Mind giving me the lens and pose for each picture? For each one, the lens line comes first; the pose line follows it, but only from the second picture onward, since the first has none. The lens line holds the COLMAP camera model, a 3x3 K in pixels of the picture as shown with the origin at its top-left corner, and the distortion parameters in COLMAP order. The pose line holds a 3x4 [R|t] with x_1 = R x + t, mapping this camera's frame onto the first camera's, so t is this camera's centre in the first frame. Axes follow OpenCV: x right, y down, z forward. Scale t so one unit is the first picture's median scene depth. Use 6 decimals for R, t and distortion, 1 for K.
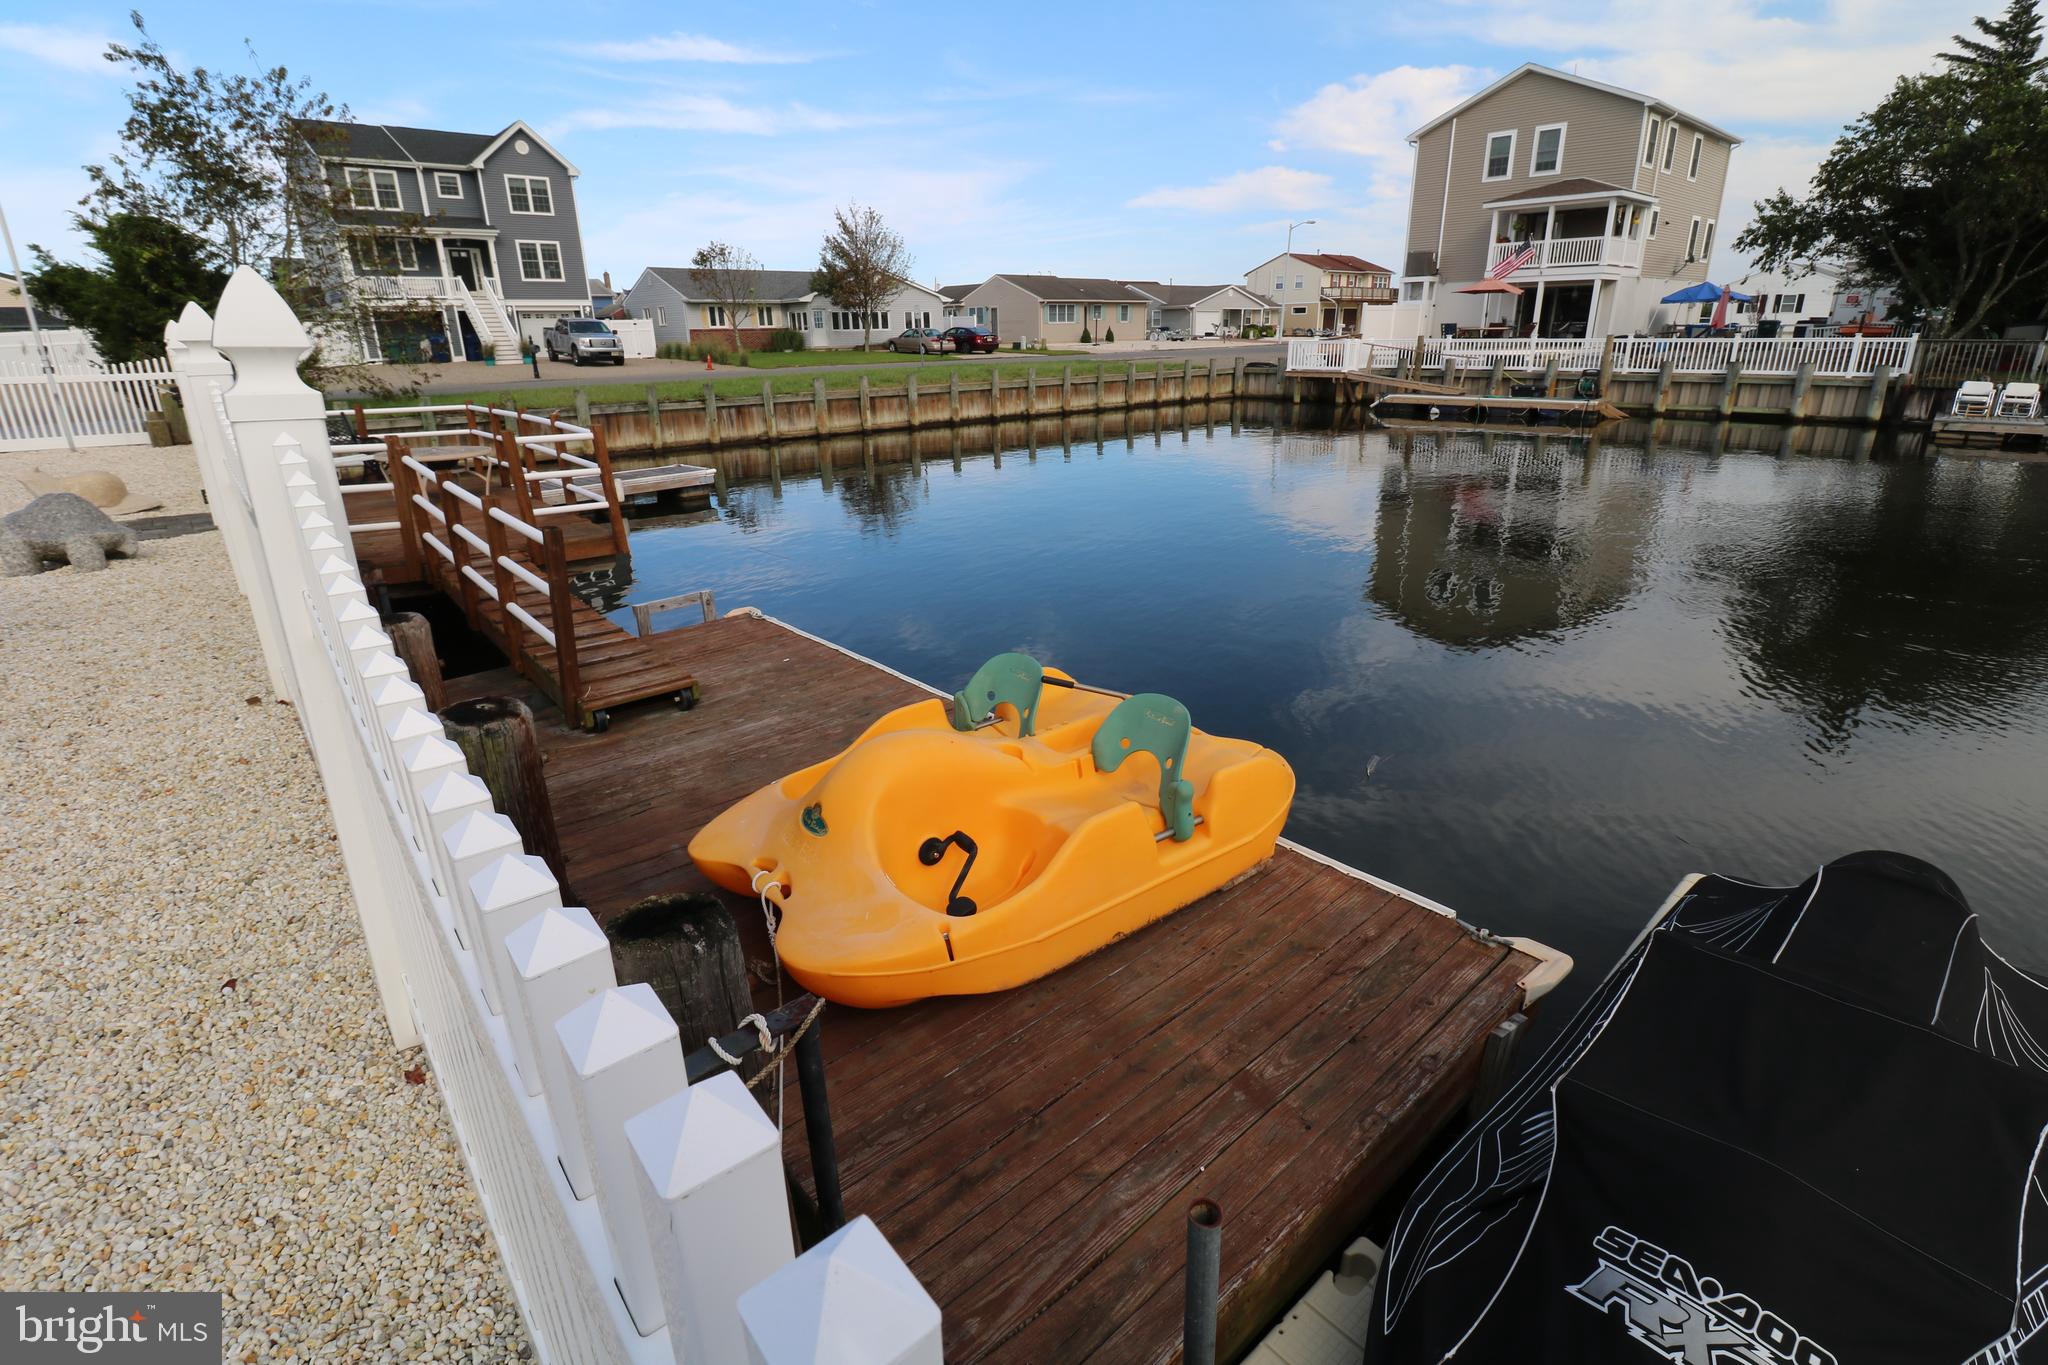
lens RADIAL K [[946.0, 0, 1023.4], [0, 946.0, 663.8], [0, 0, 1]] dist [0.001196, -0.014293]
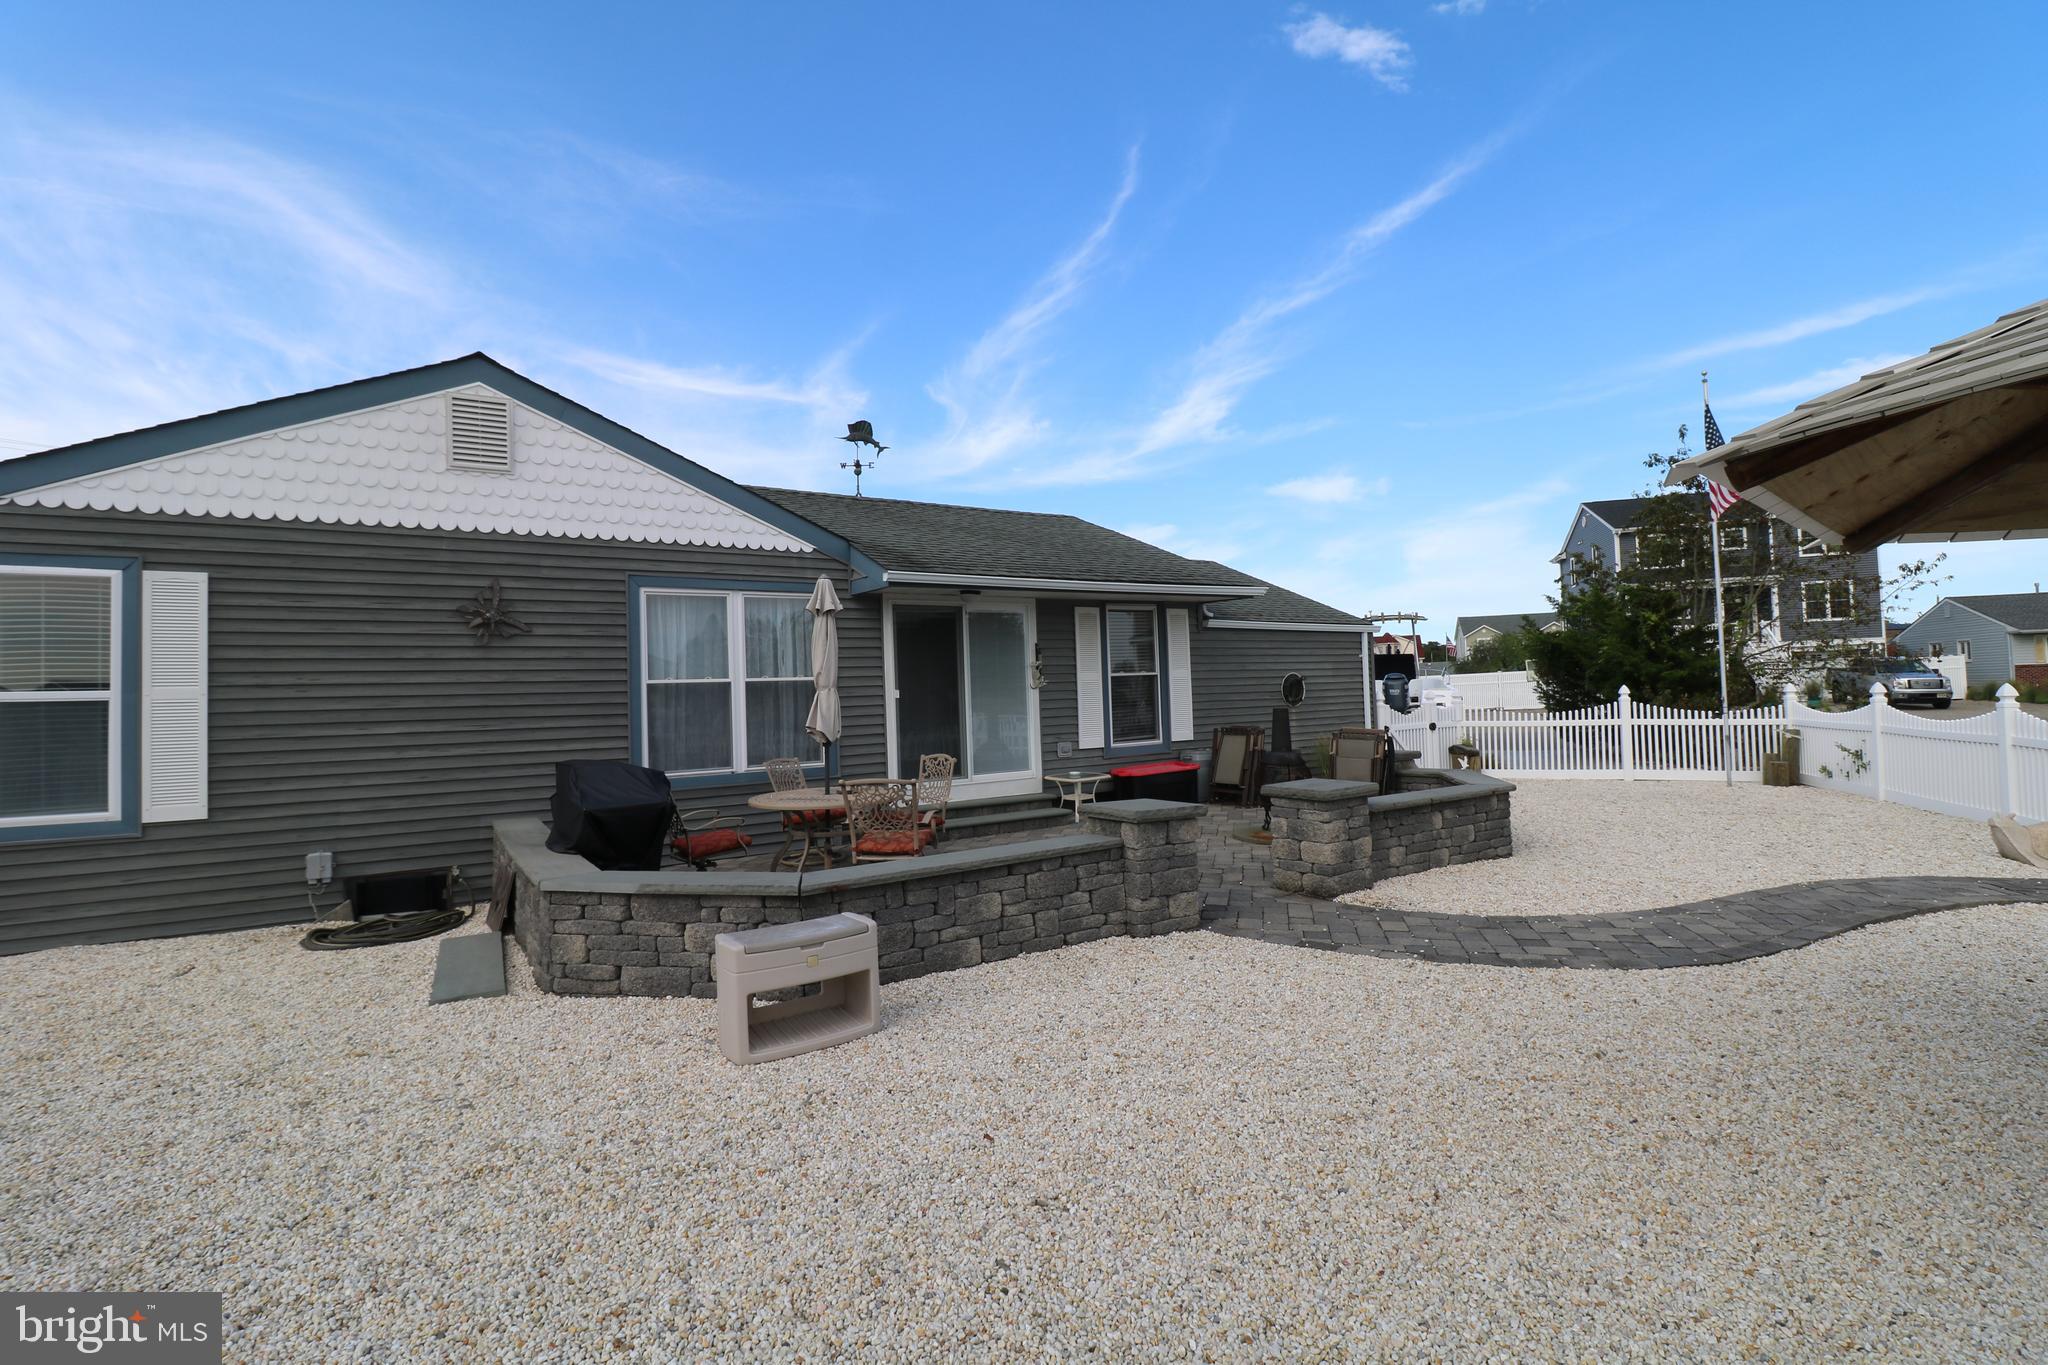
lens RADIAL K [[946.0, 0, 1023.4], [0, 946.0, 663.8], [0, 0, 1]] dist [0.001196, -0.014293]
pose [[0.515981, -0.032530, -0.855982, -0.172028], [-0.261137, 0.945739, -0.193353, 0.026310], [0.815825, 0.323295, 0.479489, -0.099117]]
